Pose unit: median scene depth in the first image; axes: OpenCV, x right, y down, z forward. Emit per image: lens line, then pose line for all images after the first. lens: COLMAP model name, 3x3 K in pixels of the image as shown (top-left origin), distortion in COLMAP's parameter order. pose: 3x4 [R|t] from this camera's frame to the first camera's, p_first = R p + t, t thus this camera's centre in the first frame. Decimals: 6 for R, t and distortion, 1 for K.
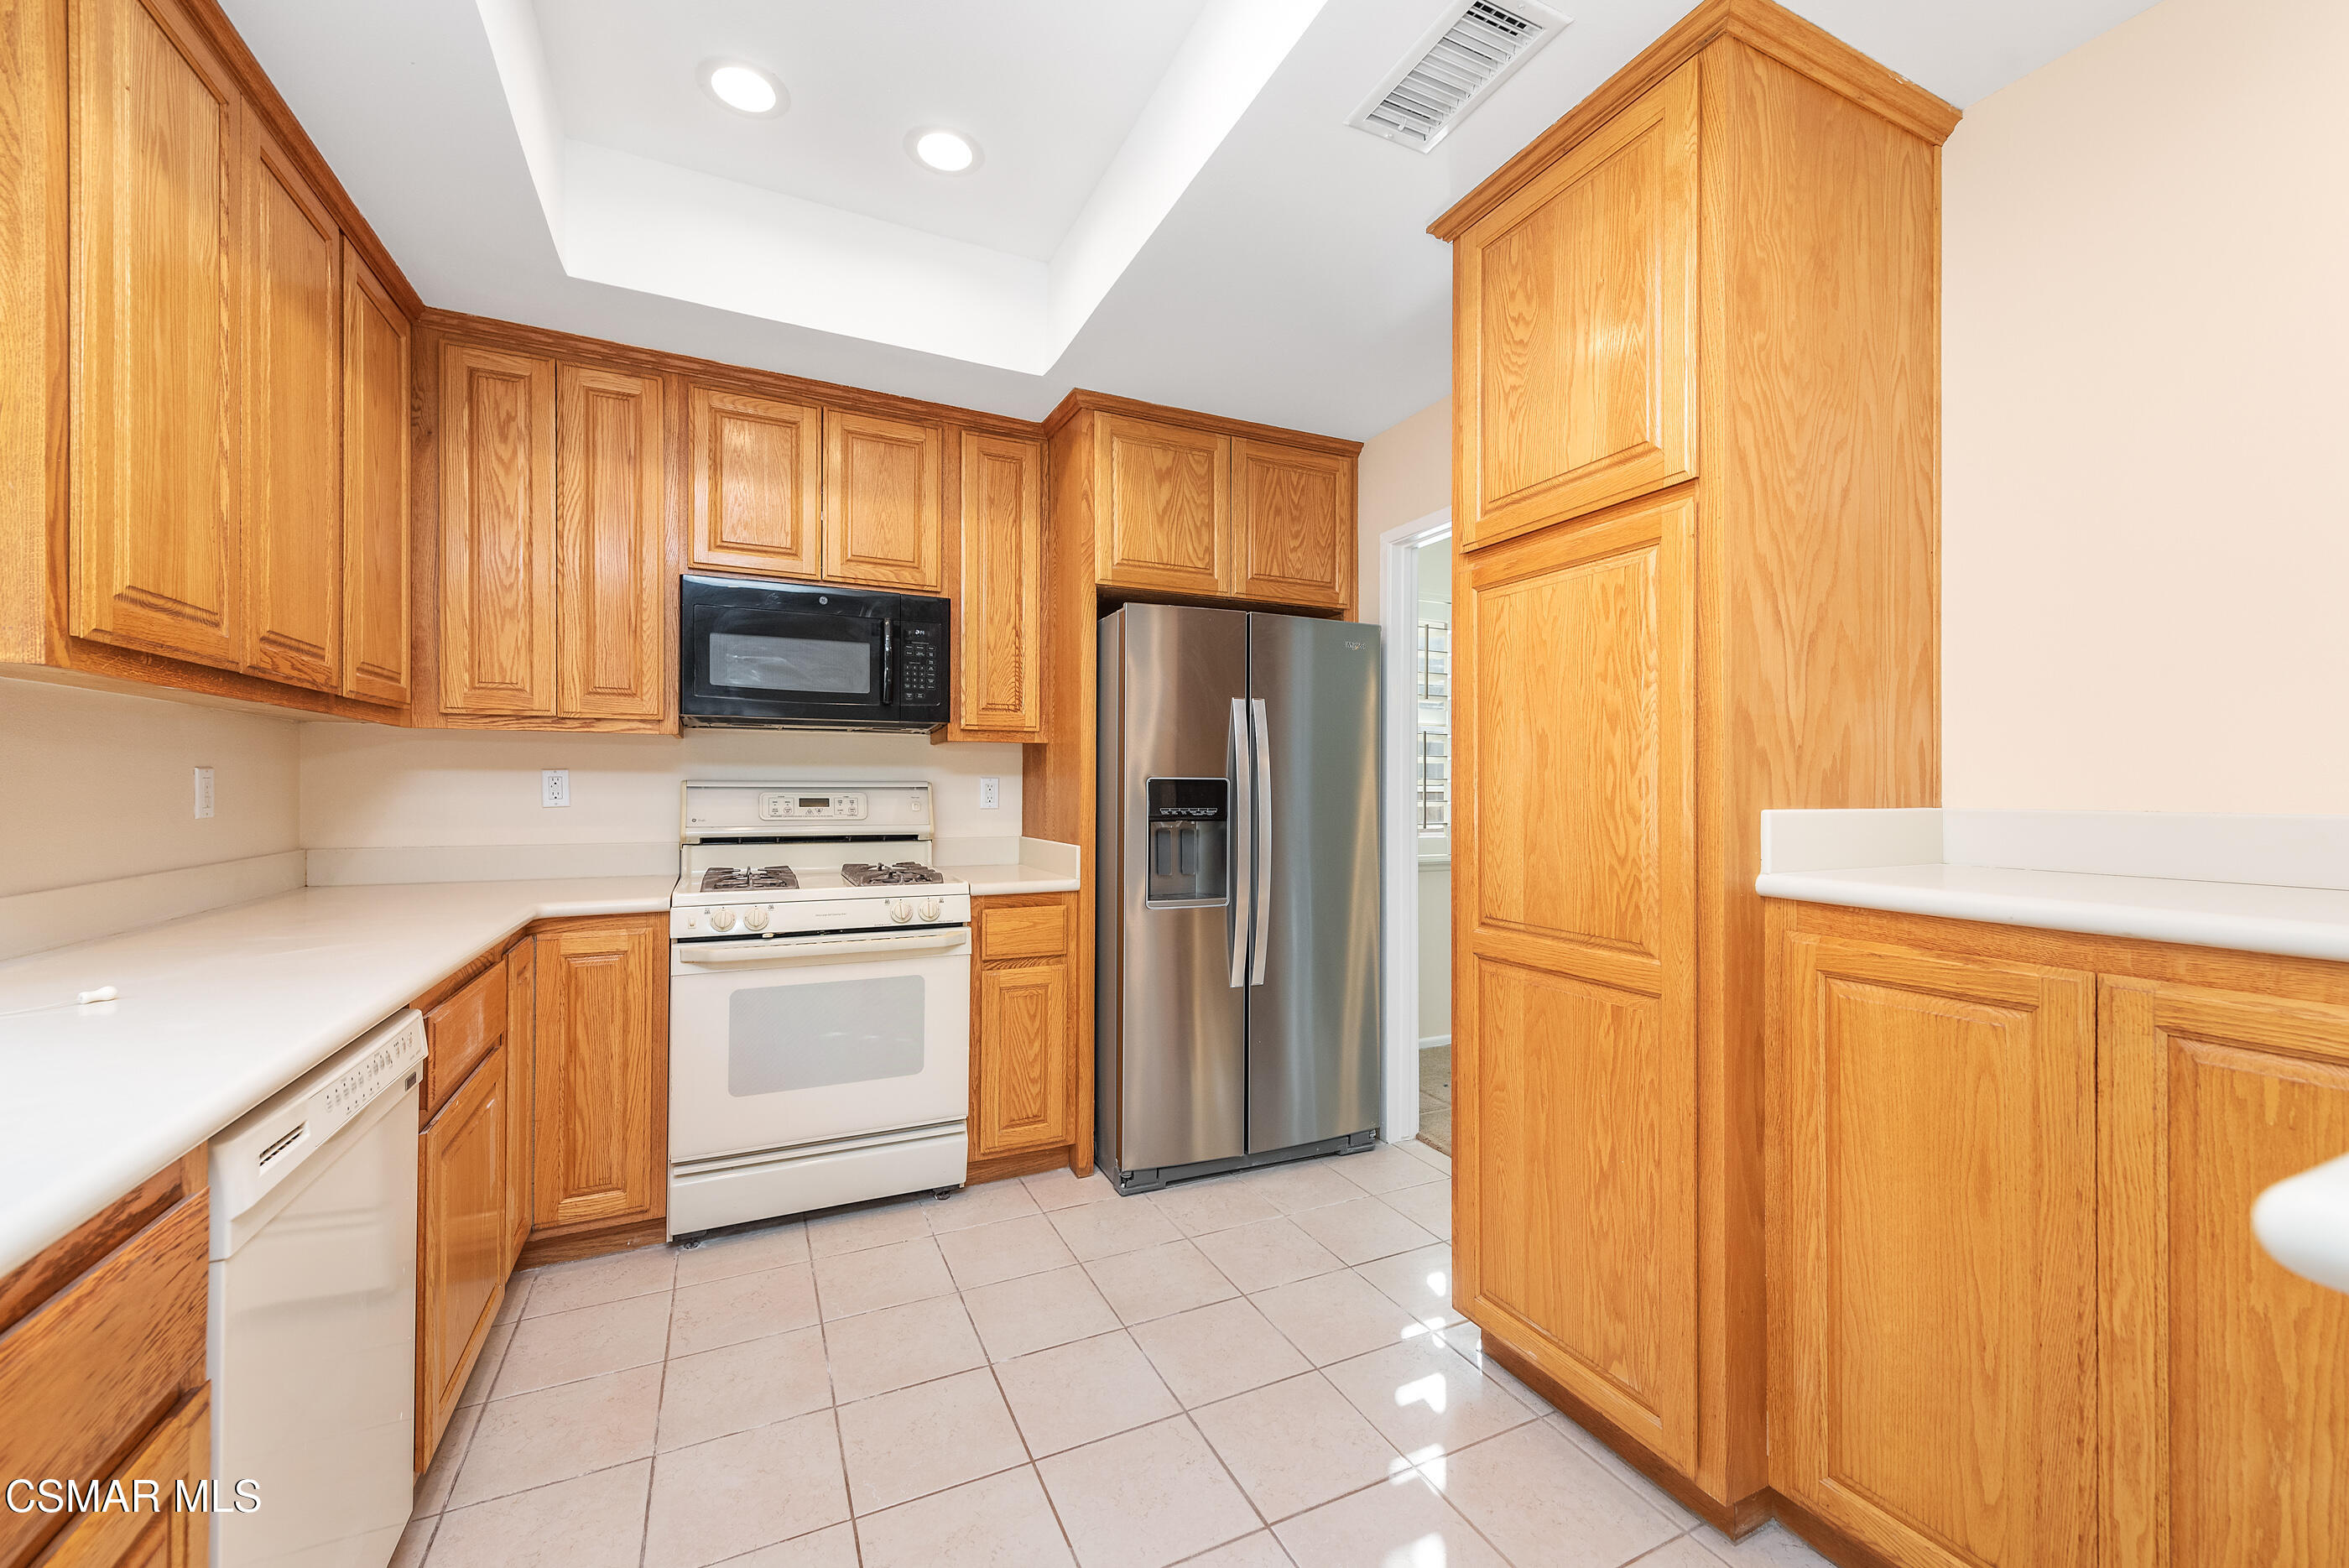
lens RADIAL K [[921.2, 0, 1183.4], [0, 921.2, 788.5], [0, 0, 1]] dist [0.007180, -0.005512]
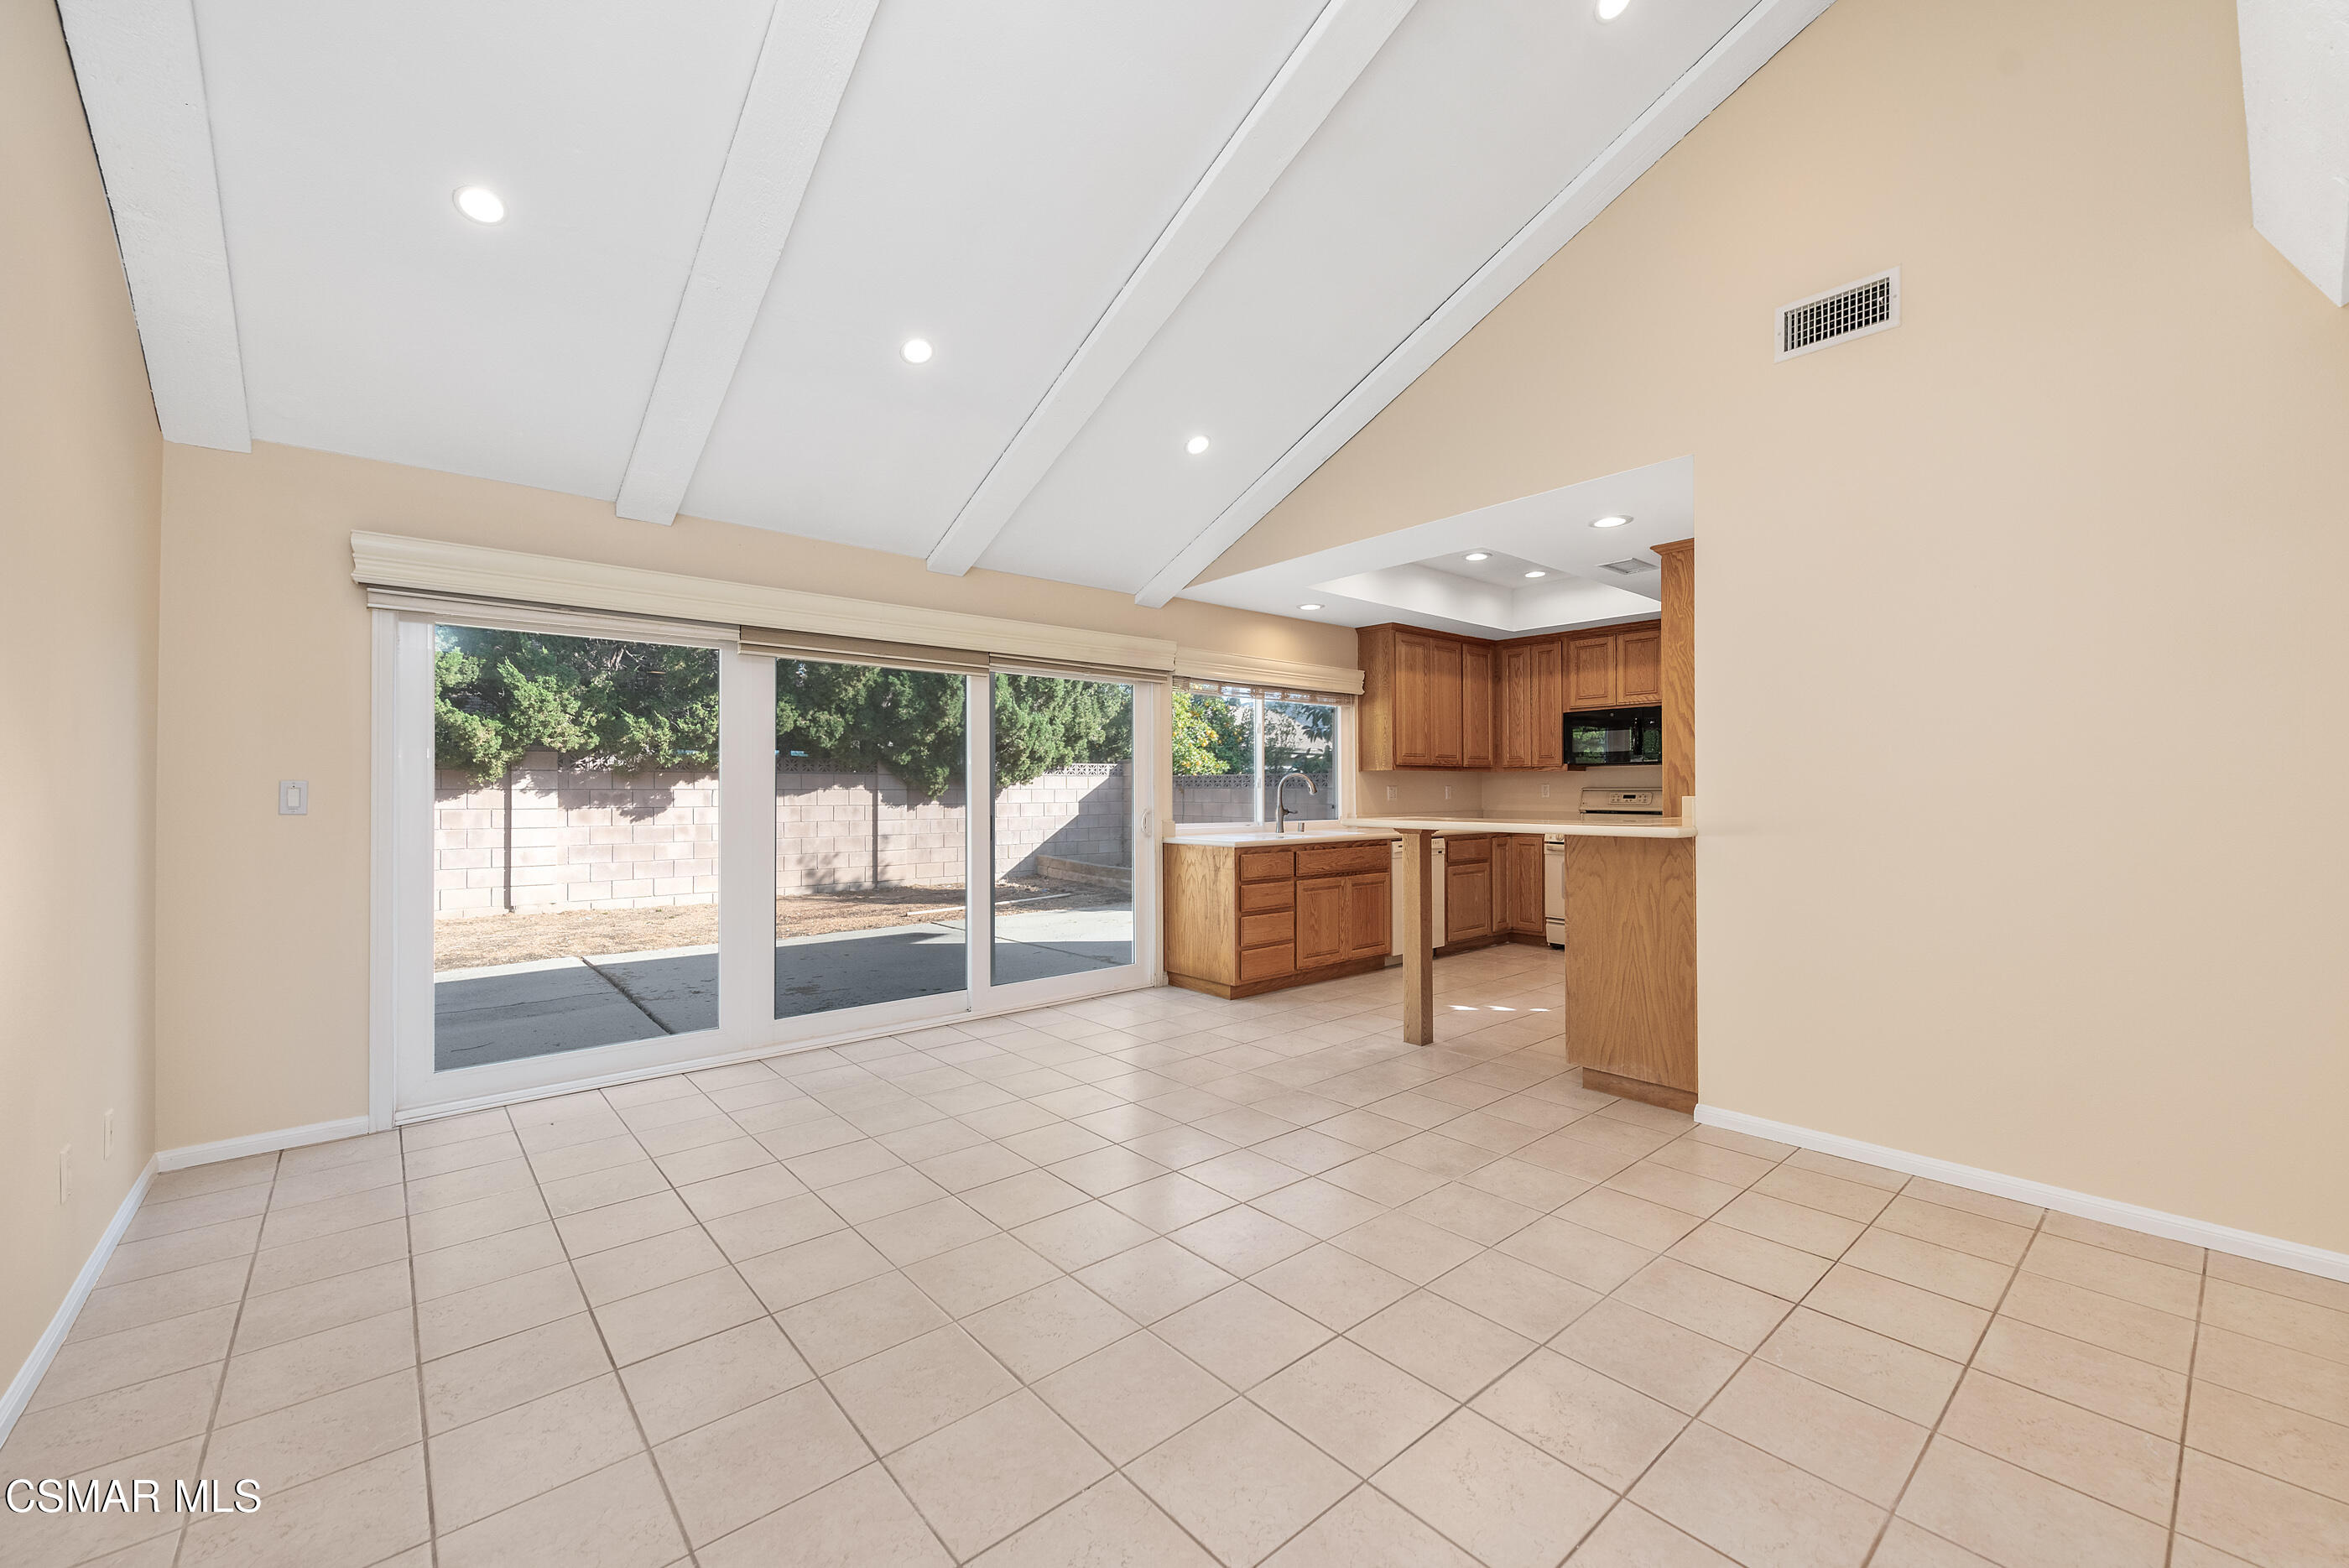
lens RADIAL K [[919.9, 0, 1171.2], [0, 919.9, 787.0], [0, 0, 1]] dist [0.009818, 0.000008]
pose [[0.249650, -0.008105, -0.968302, 2.000866], [0.003077, 0.999967, -0.007577, 0.006692], [0.968331, -0.001088, 0.249666, -0.897957]]
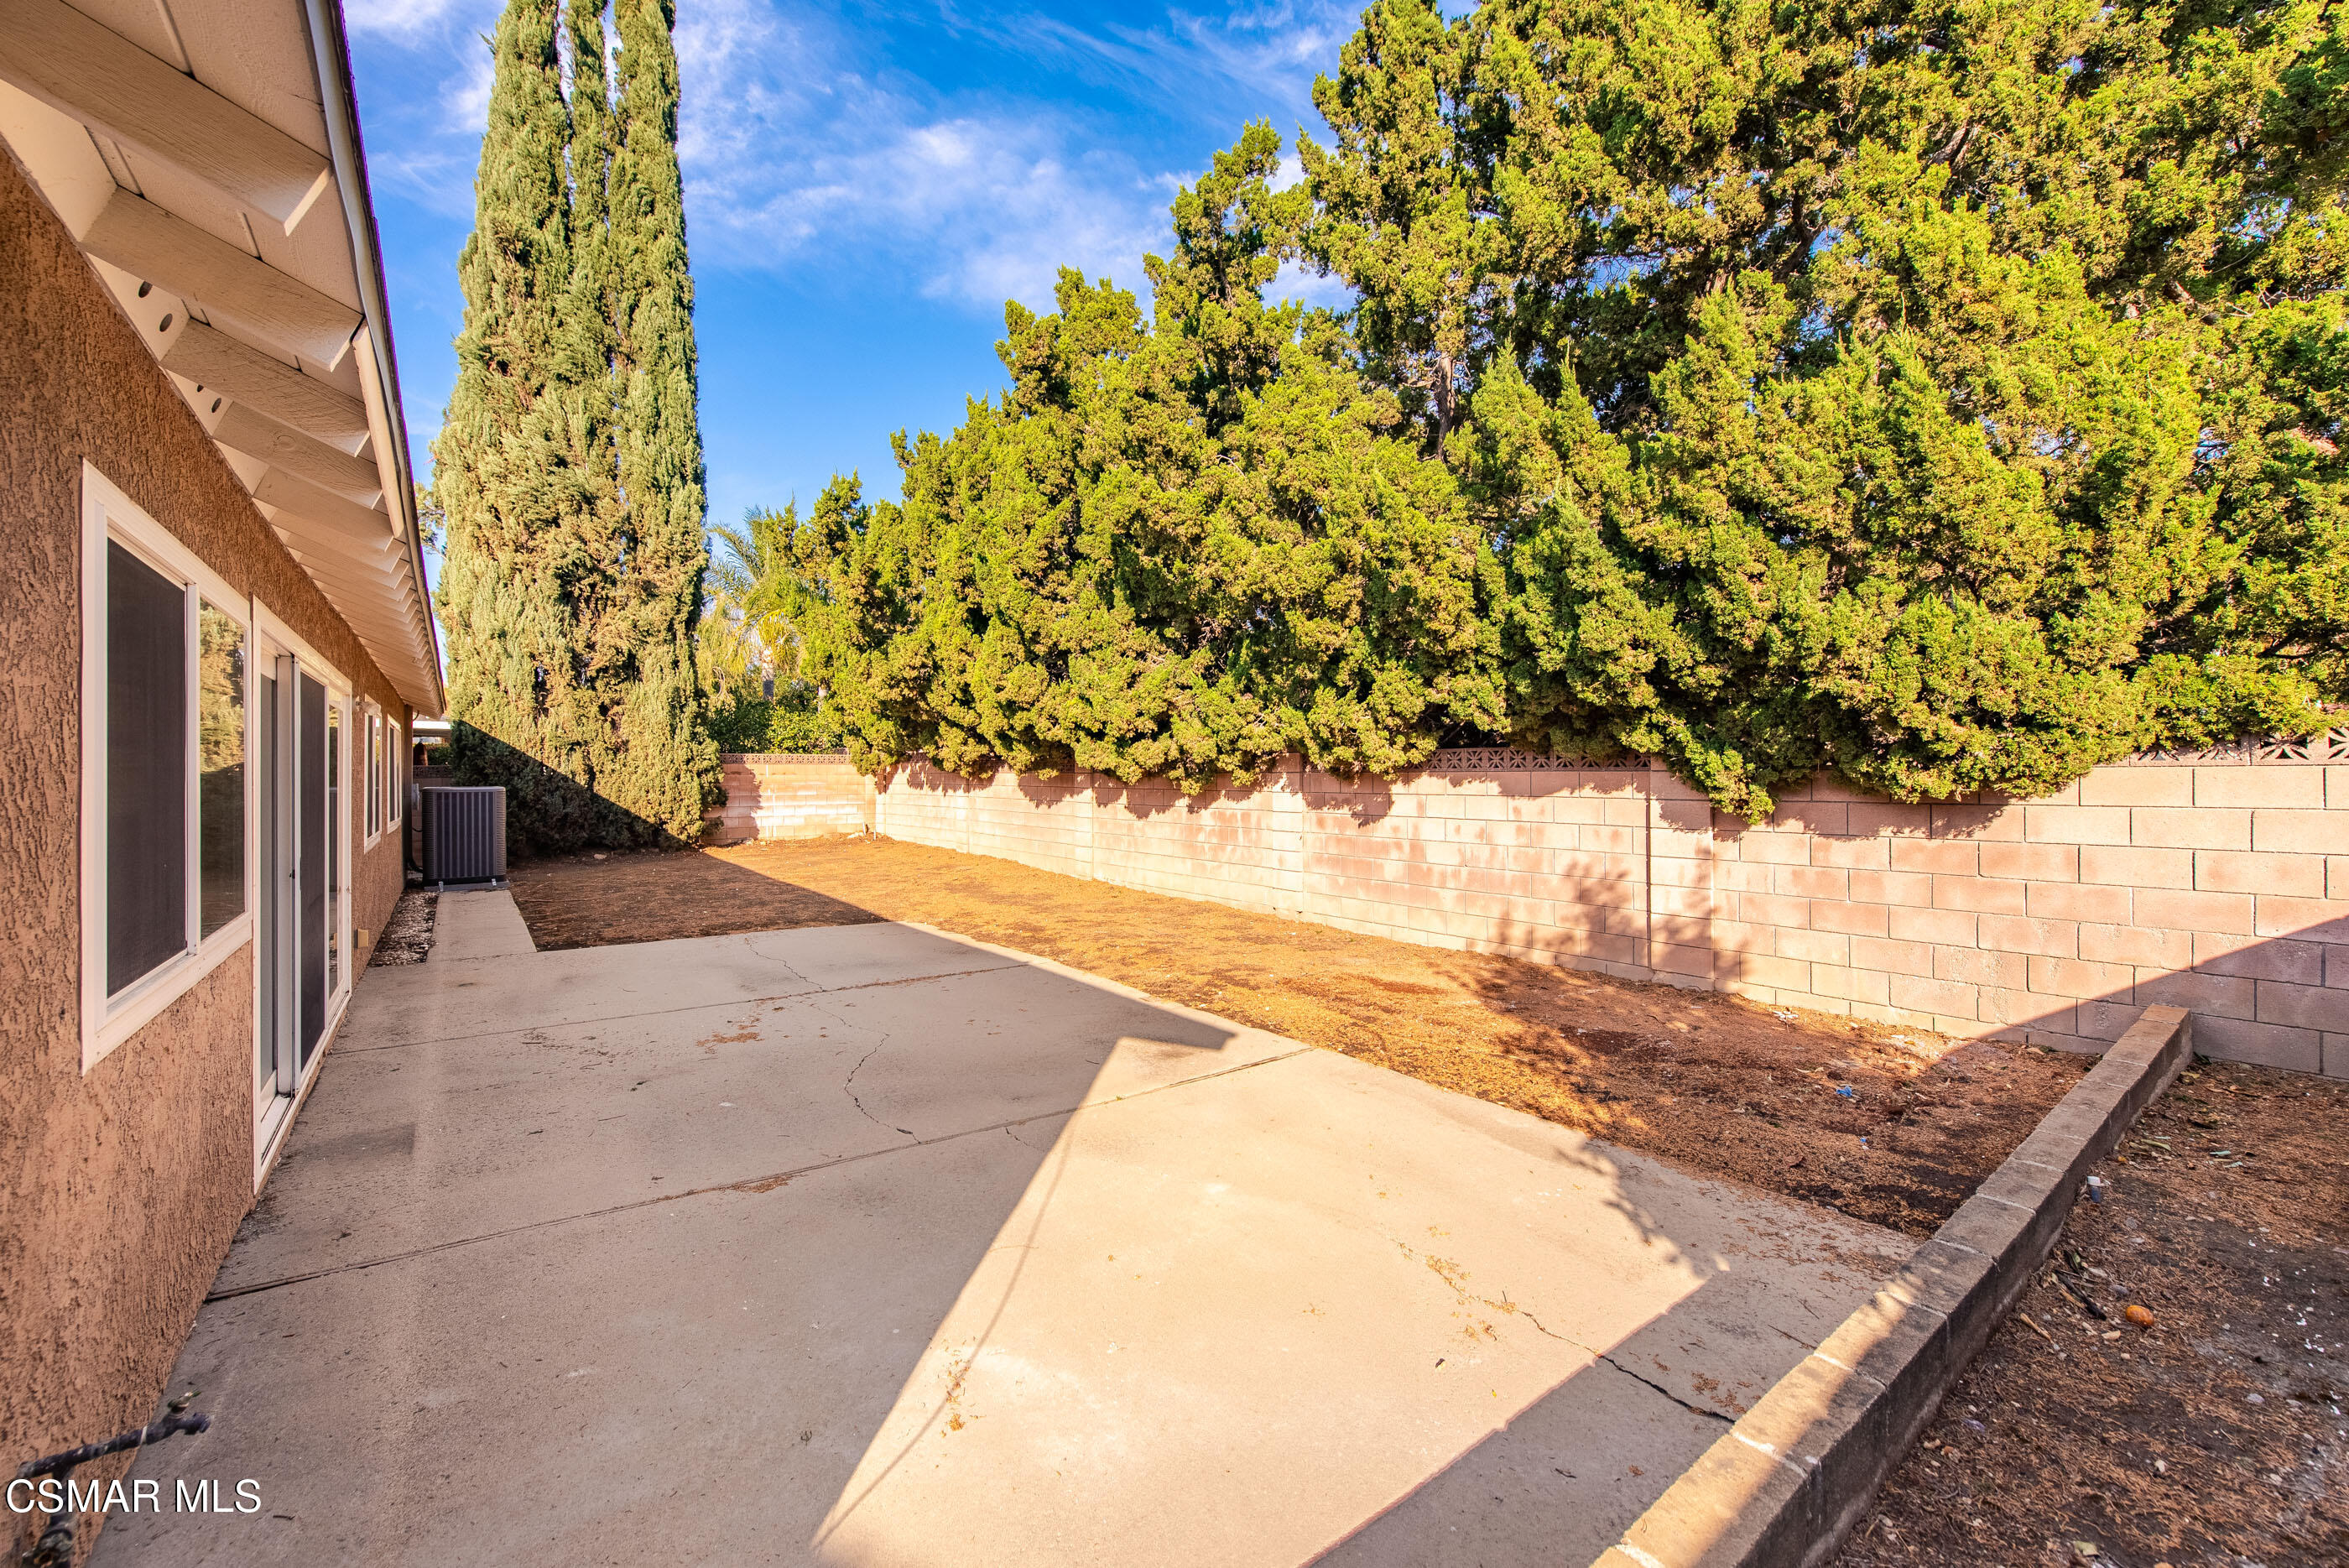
lens RADIAL K [[926.7, 0, 1166.5], [0, 926.7, 794.2], [0, 0, 1]] dist [0.015088, -0.000183]
pose [[-0.982532, 0.006863, -0.185969, -1.398565], [0.002447, 0.999710, 0.023967, -0.102234], [0.186080, 0.023093, -0.982263, 1.288454]]
